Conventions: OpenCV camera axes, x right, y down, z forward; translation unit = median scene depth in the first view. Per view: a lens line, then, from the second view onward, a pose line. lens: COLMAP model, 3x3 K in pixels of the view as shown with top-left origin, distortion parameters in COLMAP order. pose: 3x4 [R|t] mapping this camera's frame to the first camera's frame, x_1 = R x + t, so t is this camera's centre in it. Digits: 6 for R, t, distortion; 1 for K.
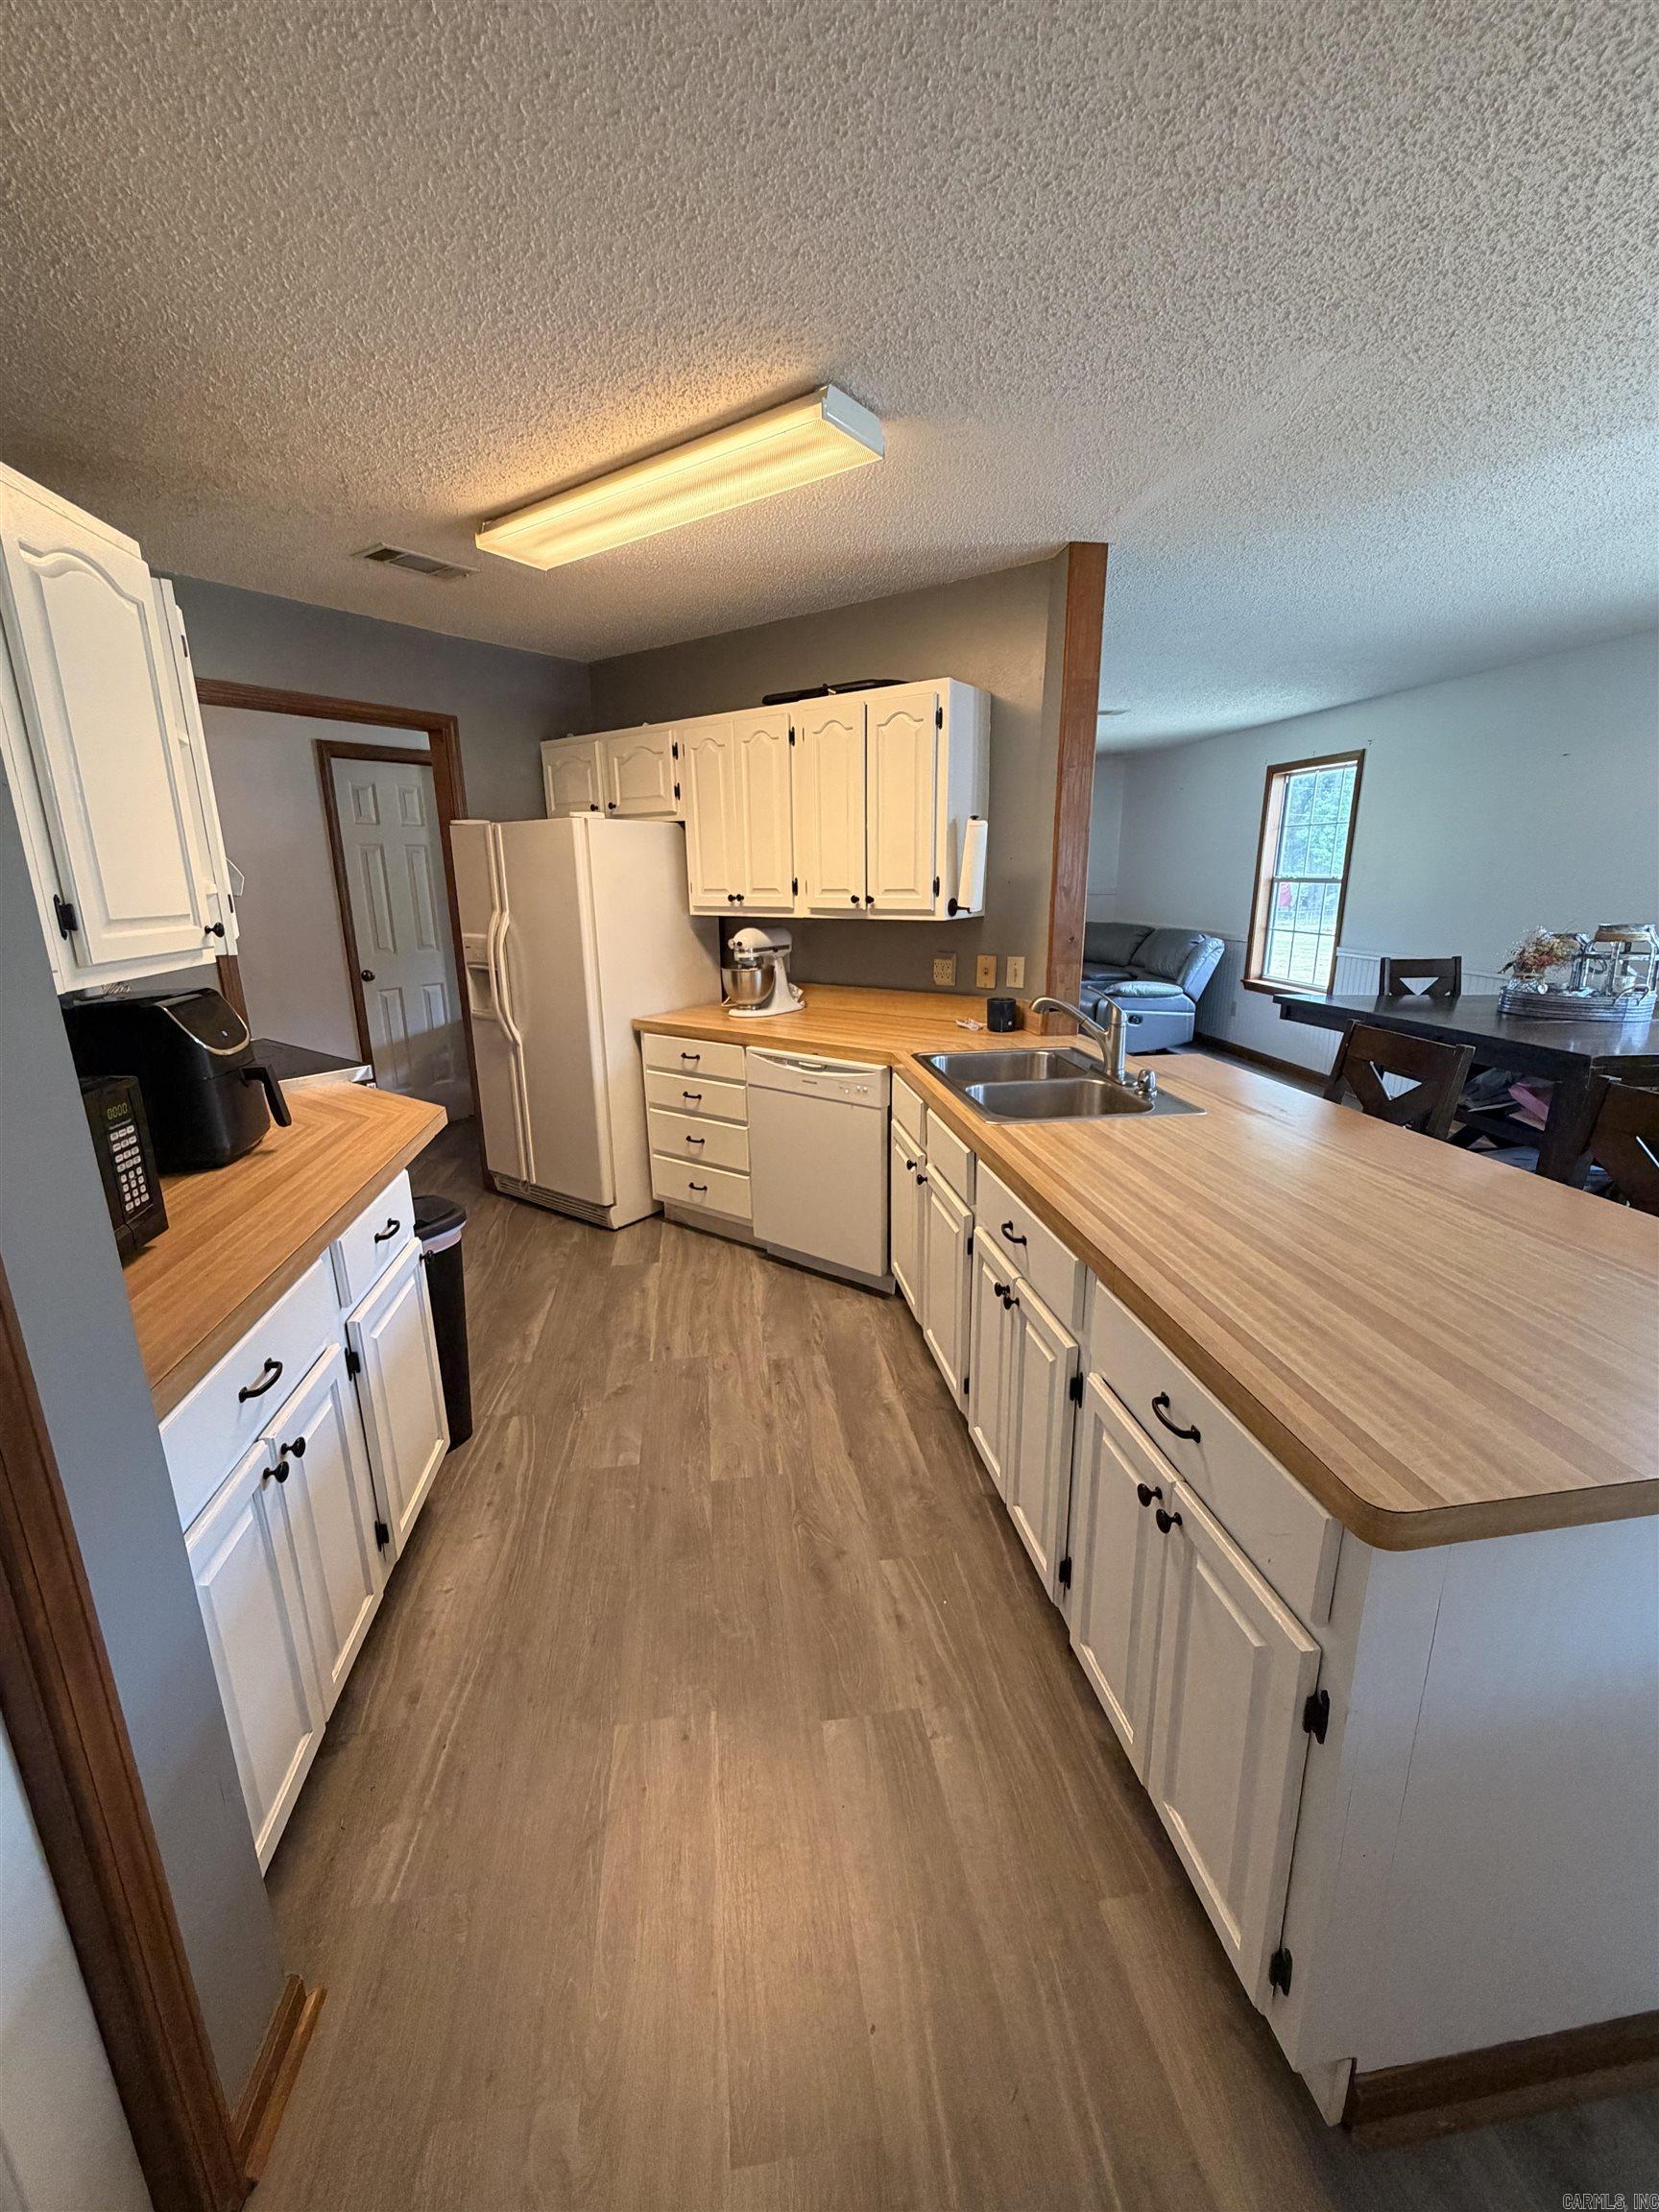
lens RADIAL K [[890.1, 0, 829.5], [0, 890.1, 1106.0], [0, 0, 1]] dist [0.000492, 0.000009]
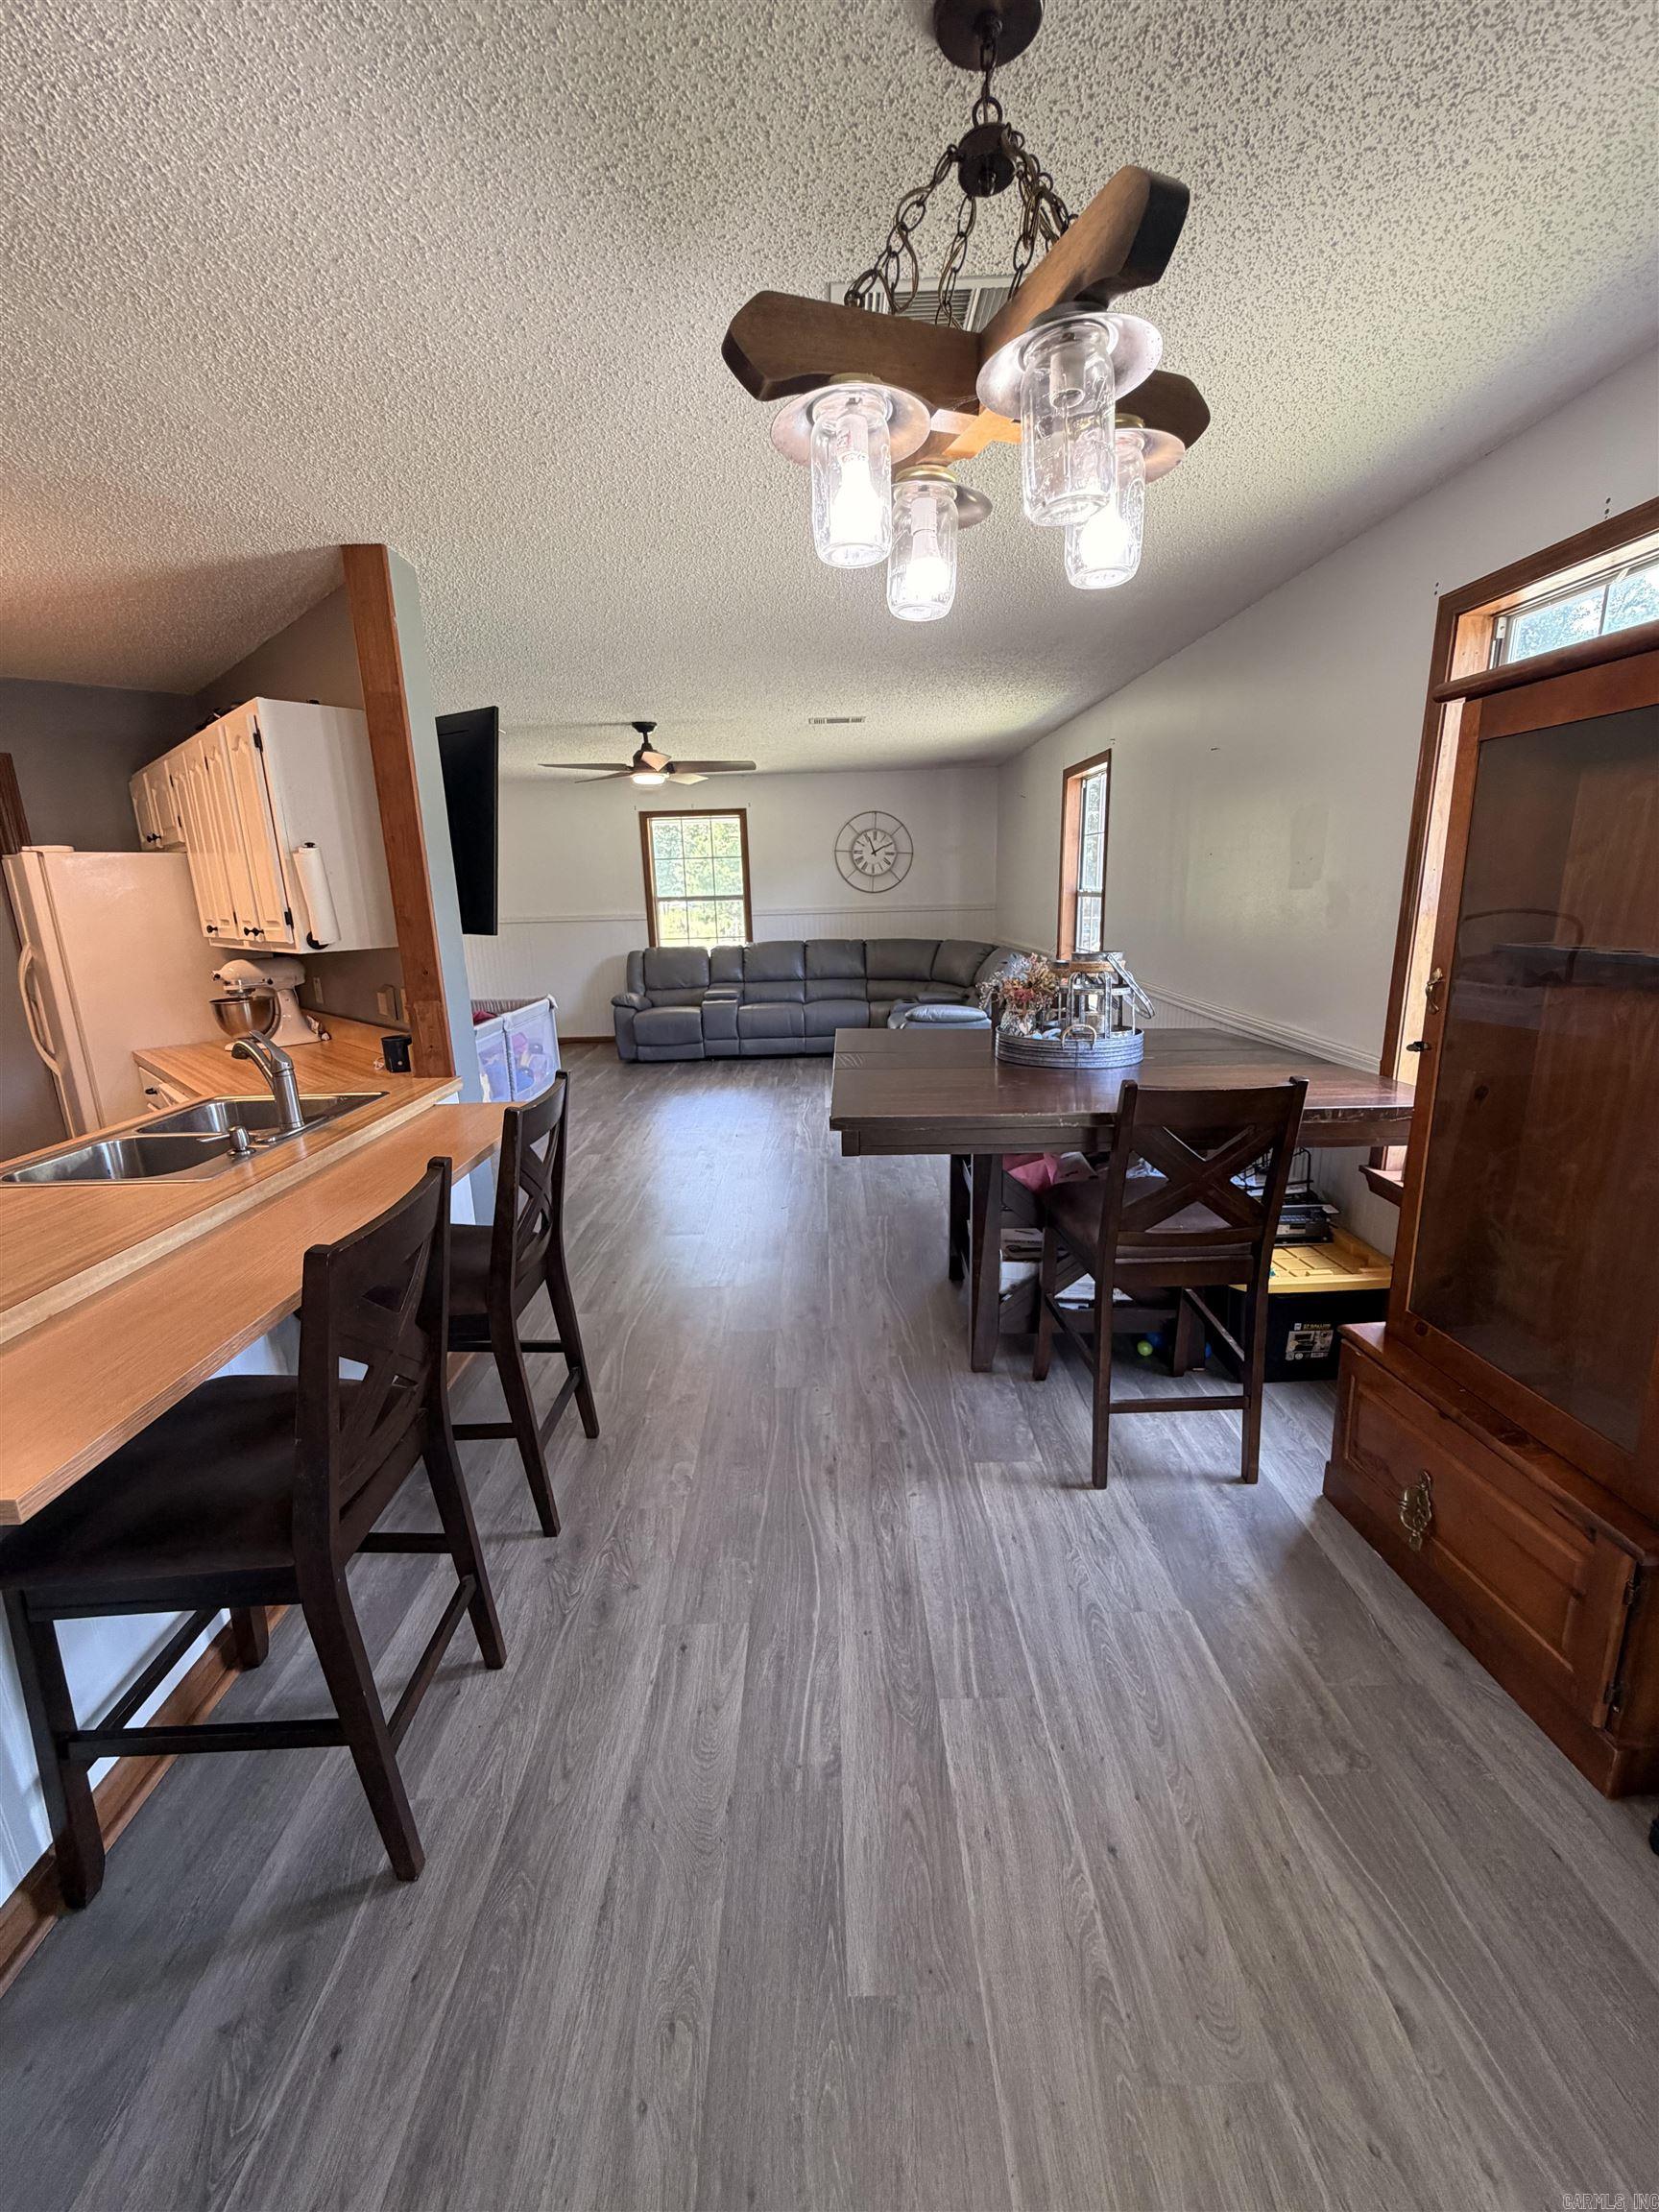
lens RADIAL K [[890.1, 0, 829.5], [0, 890.1, 1106.0], [0, 0, 1]] dist [0.000492, 0.000009]
pose [[0.991238, 0.013216, -0.131424, 0.674750], [-0.015095, 0.999798, -0.013307, -0.037305], [0.131221, 0.015175, 0.991237, 0.123525]]
